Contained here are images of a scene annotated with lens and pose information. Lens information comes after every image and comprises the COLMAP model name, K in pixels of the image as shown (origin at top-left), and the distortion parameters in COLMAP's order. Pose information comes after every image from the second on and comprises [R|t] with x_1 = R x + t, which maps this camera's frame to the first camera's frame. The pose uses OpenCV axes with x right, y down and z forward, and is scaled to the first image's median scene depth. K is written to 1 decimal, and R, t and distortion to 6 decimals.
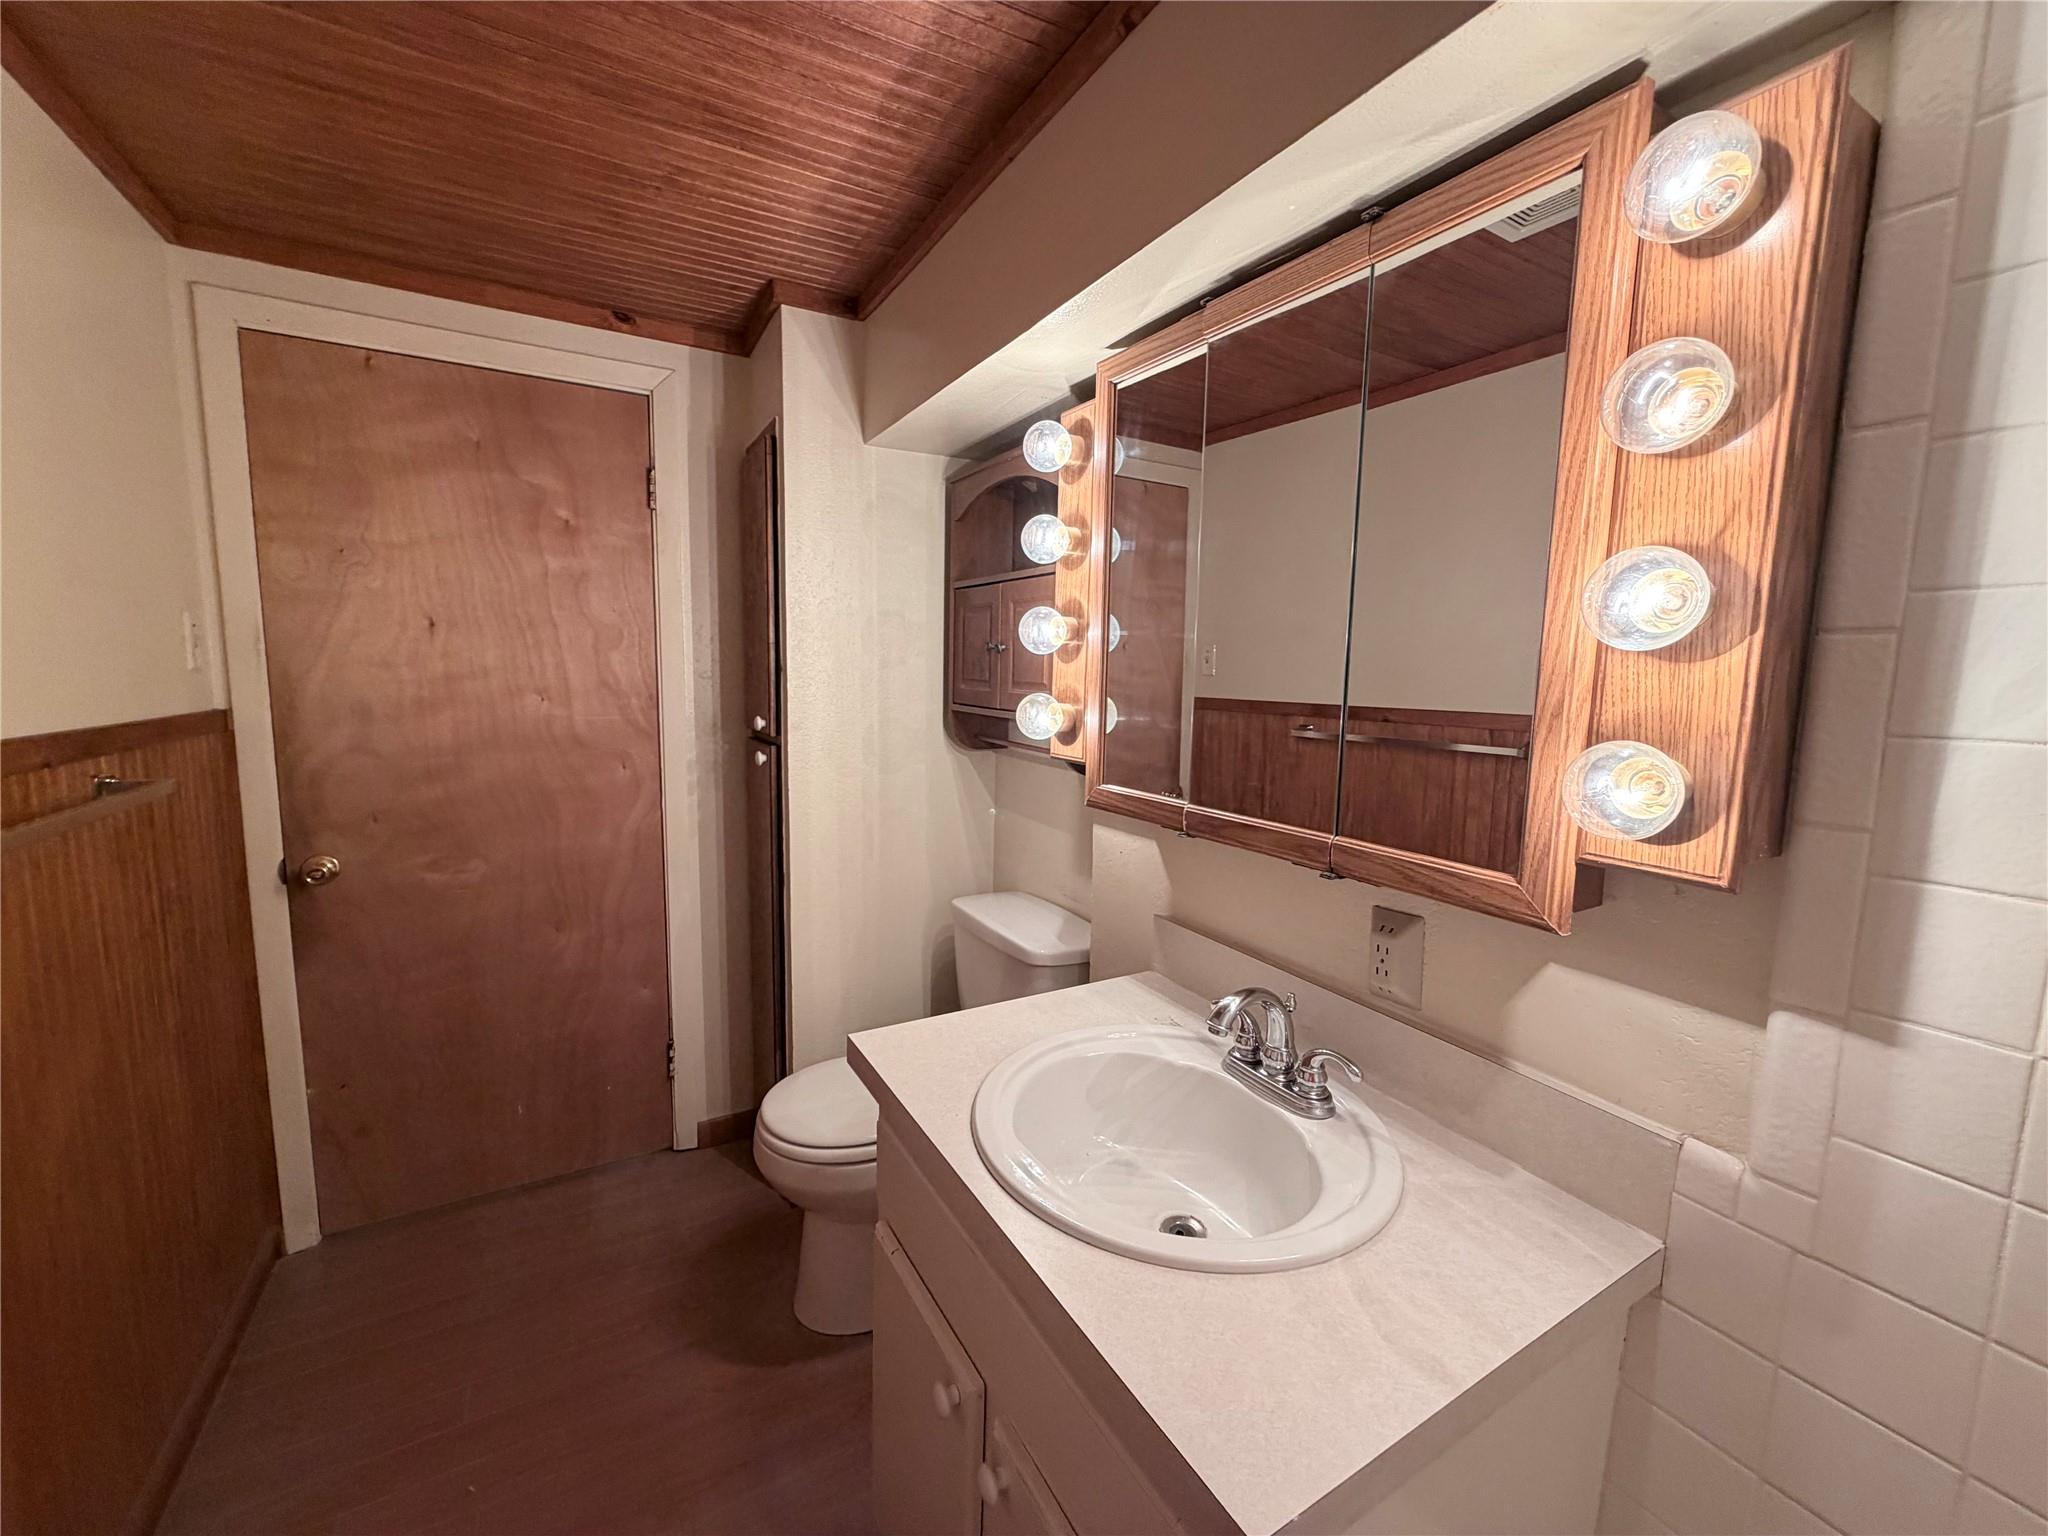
lens RADIAL K [[814.3, 0, 1019.2], [0, 814.3, 766.3], [0, 0, 1]] dist [0.000507, -0.000064]
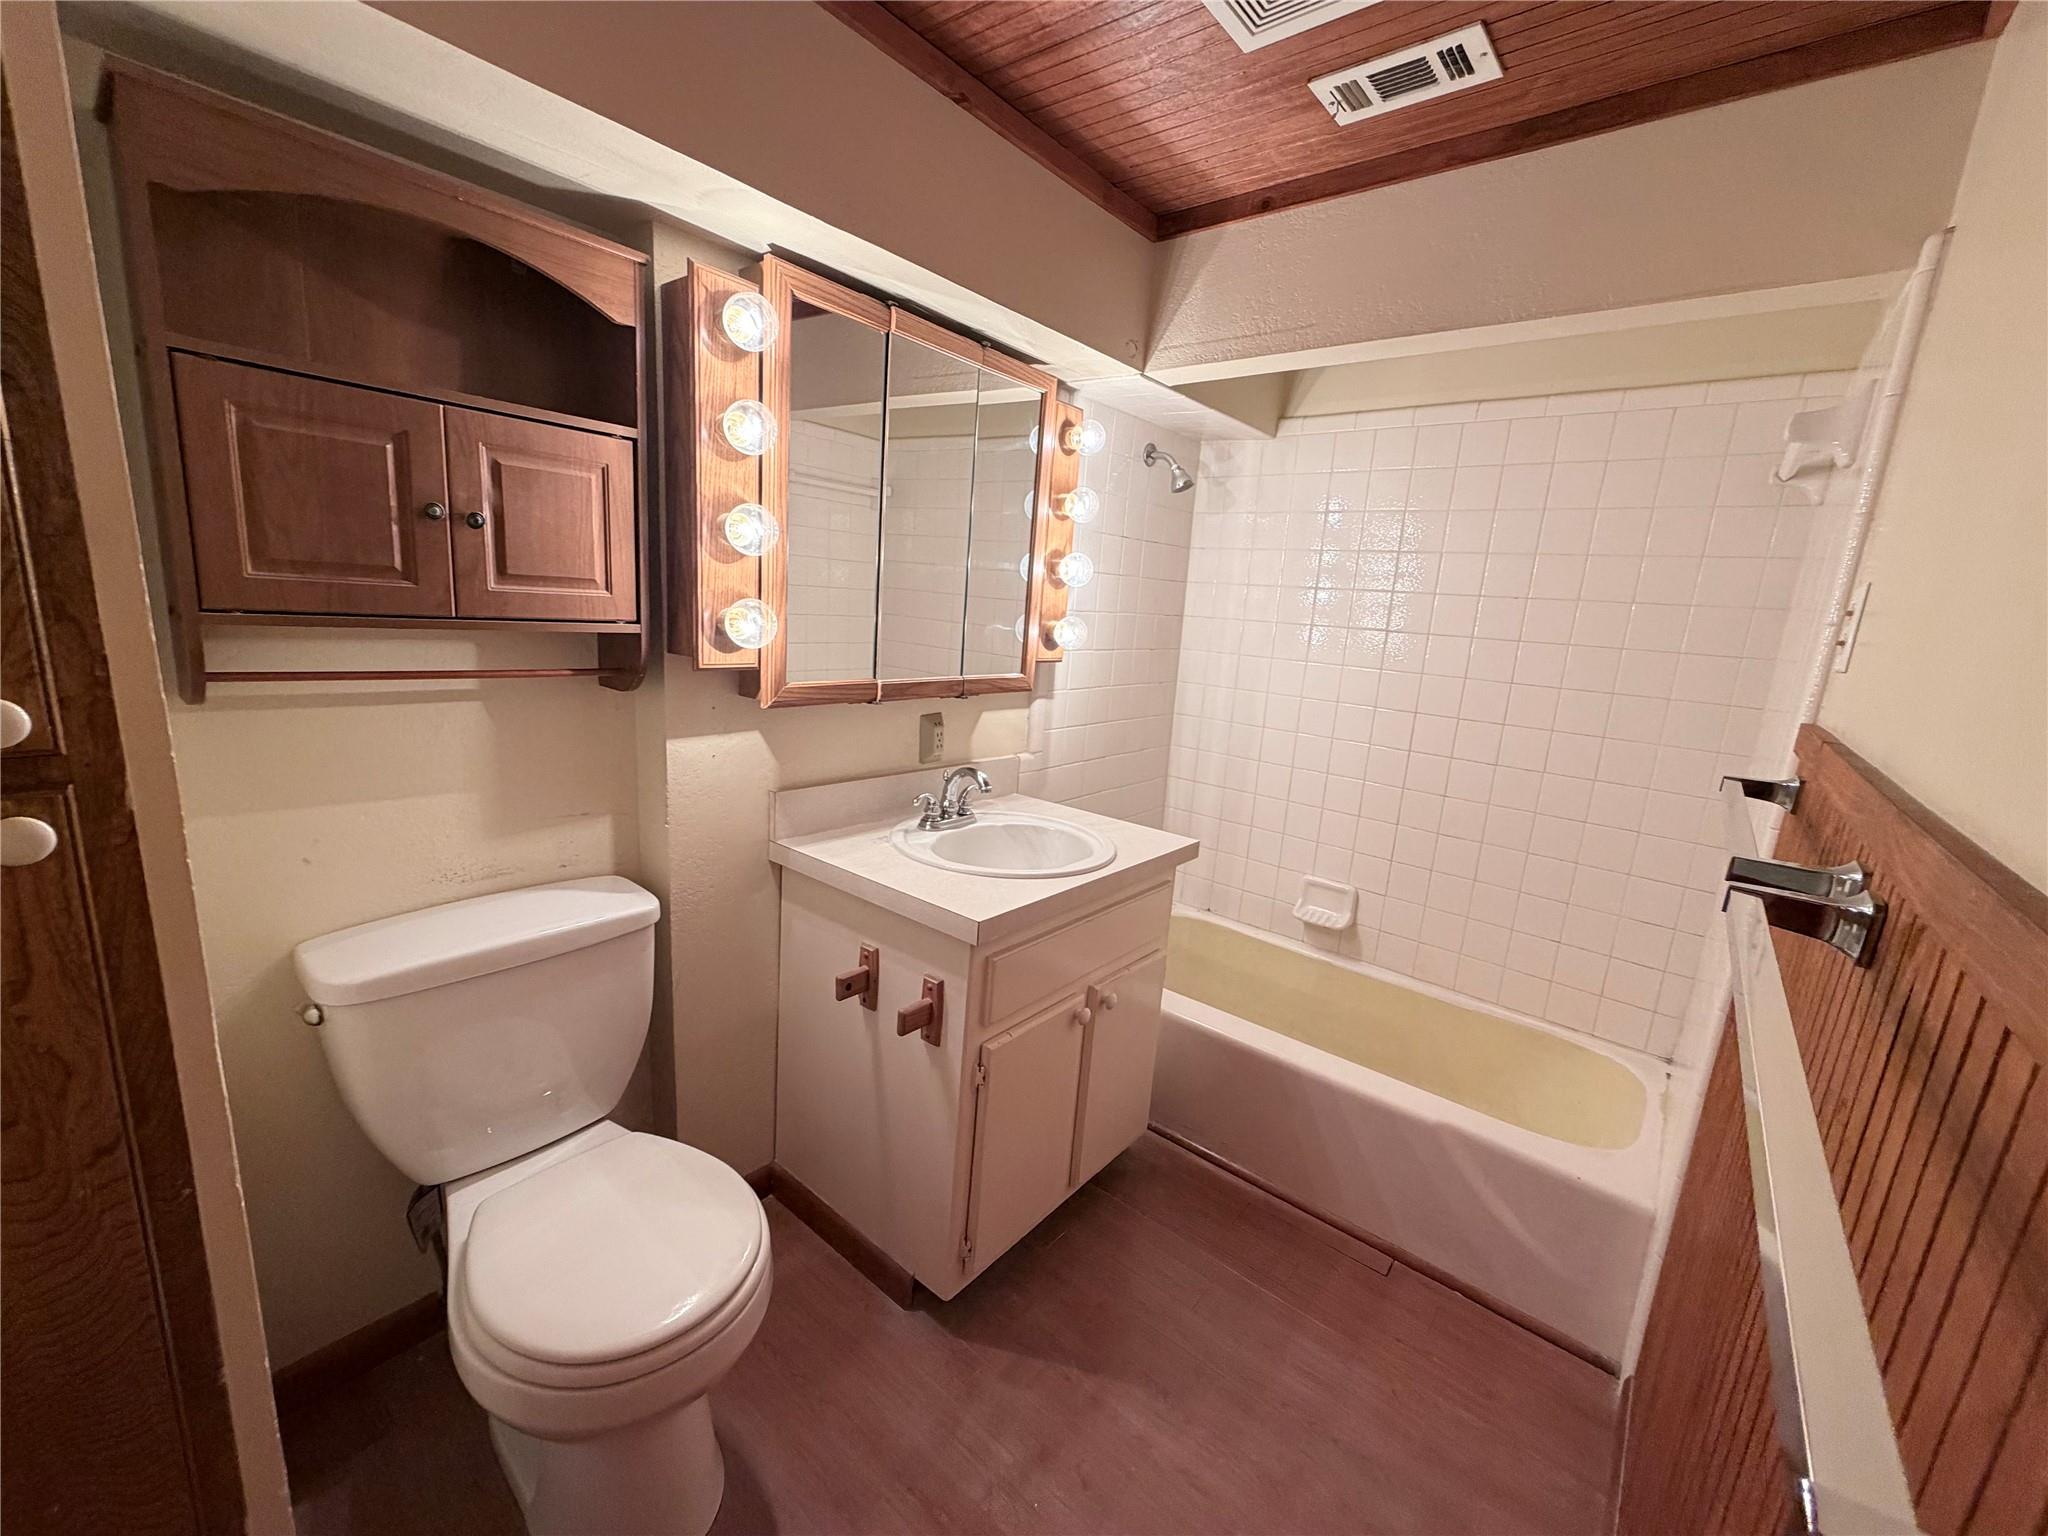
lens RADIAL K [[814.3, 0, 1019.2], [0, 814.3, 766.3], [0, 0, 1]] dist [0.000507, -0.000064]
pose [[-0.341037, -0.229747, 0.911543, -1.034819], [0.041506, 0.965049, 0.258762, -0.141334], [-0.939133, 0.126082, -0.319581, 1.100321]]
